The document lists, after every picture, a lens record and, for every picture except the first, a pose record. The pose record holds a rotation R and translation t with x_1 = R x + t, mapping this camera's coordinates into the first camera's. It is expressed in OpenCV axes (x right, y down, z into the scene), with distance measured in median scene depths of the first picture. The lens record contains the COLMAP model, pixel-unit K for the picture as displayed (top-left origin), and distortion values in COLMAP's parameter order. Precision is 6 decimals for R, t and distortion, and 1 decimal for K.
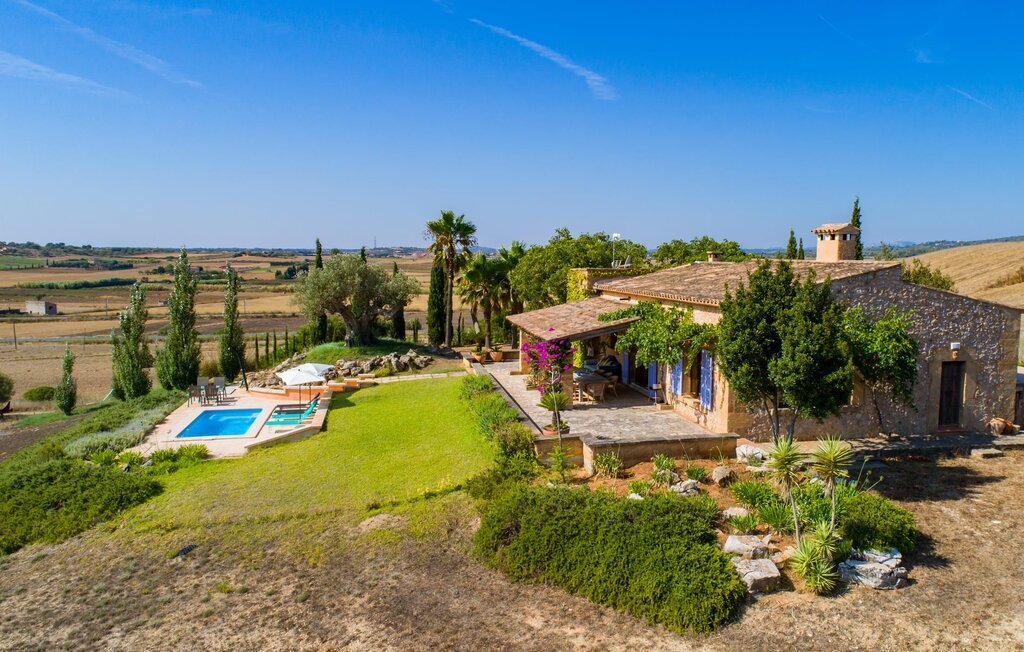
lens RADIAL K [[813.5, 0, 476.1], [0, 813.5, 329.4], [0, 0, 1]] dist [-0.007711, -0.009849]
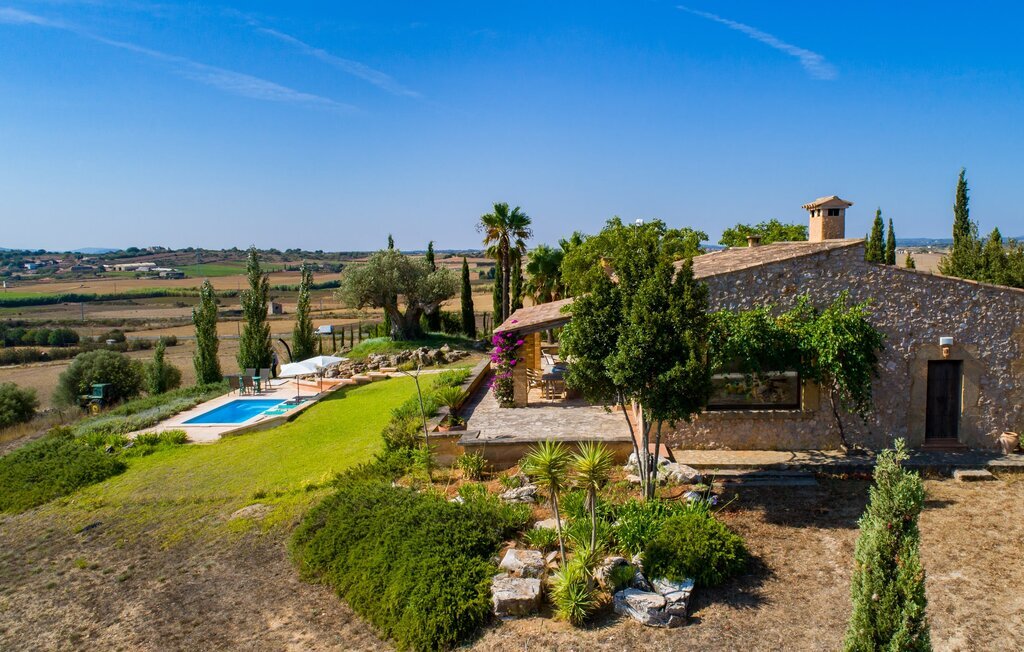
lens RADIAL K [[813.5, 0, 479.4], [0, 813.5, 339.1], [0, 0, 1]] dist [-0.007711, -0.009849]
pose [[0.964464, 0.006817, -0.264126, 0.353327], [-0.003557, 0.999912, 0.012819, 0.009475], [0.264190, -0.011424, 0.964403, 0.096206]]
